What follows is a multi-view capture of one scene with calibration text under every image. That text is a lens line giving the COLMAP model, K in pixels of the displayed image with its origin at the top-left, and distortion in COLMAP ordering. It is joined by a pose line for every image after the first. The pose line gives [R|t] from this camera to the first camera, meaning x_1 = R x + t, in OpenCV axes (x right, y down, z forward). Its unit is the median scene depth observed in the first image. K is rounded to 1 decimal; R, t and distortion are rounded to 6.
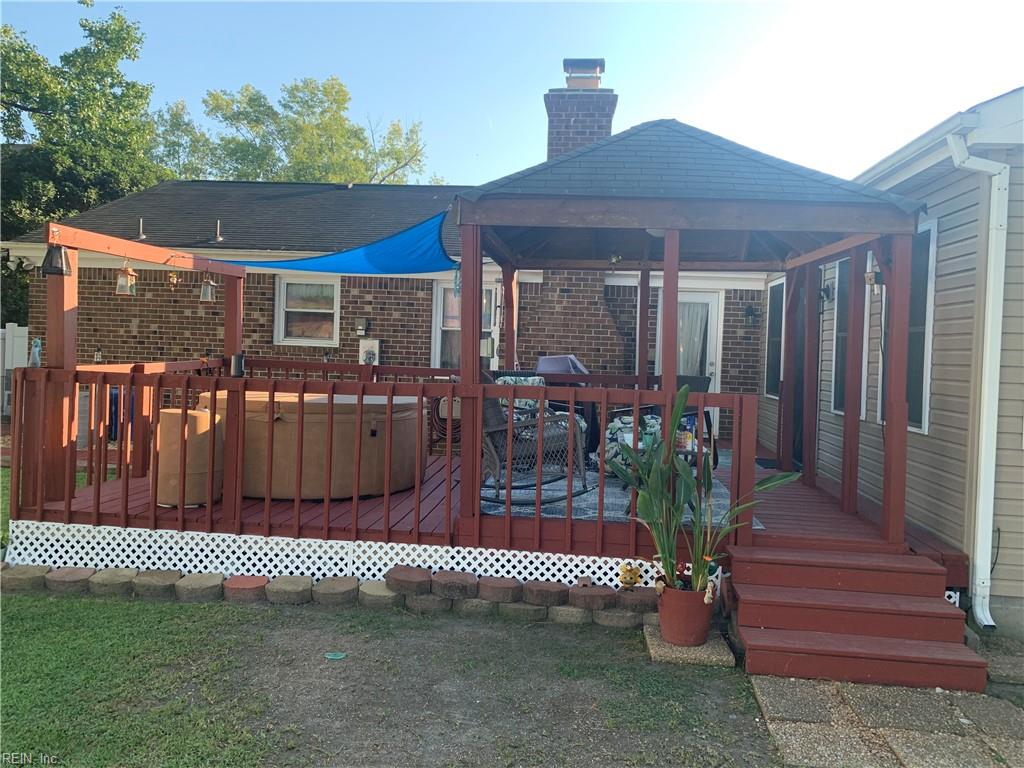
lens RADIAL K [[805.1, 0, 512.0], [0, 805.1, 384.0], [0, 0, 1]] dist [0.007509, 0.004253]
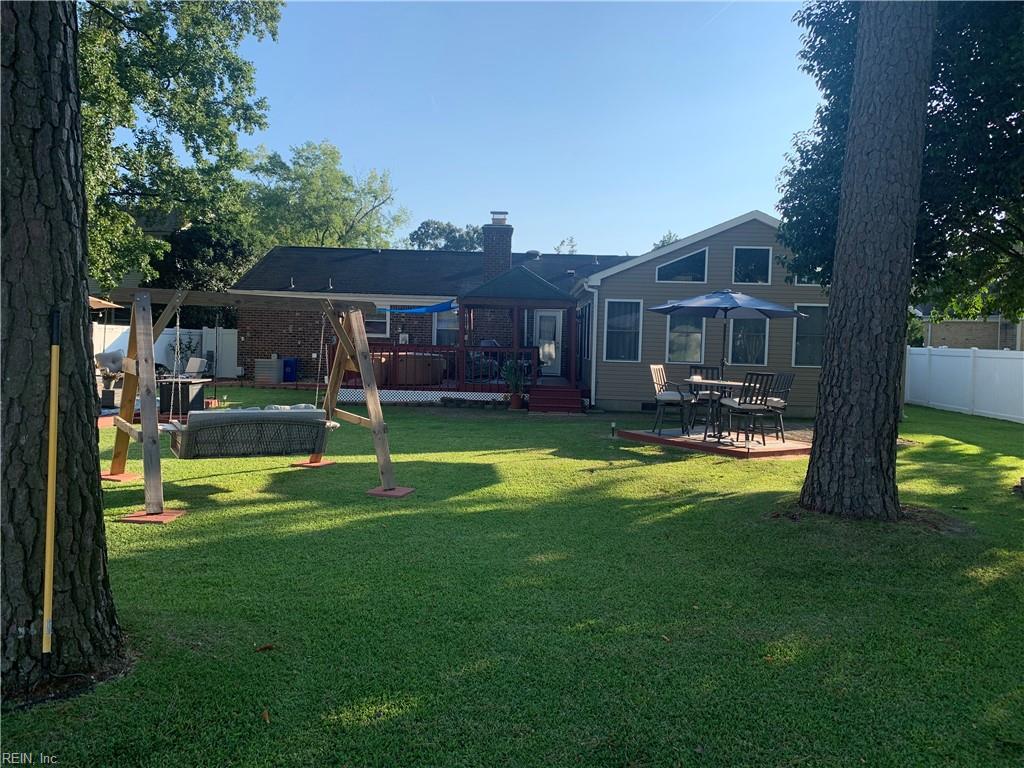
lens RADIAL K [[805.1, 0, 512.0], [0, 805.1, 384.0], [0, 0, 1]] dist [0.007509, 0.004253]
pose [[0.997533, -0.013460, 0.068903, -0.035703], [0.012493, 0.999818, 0.014447, 0.053274], [-0.069085, -0.013550, 0.997519, -1.213455]]
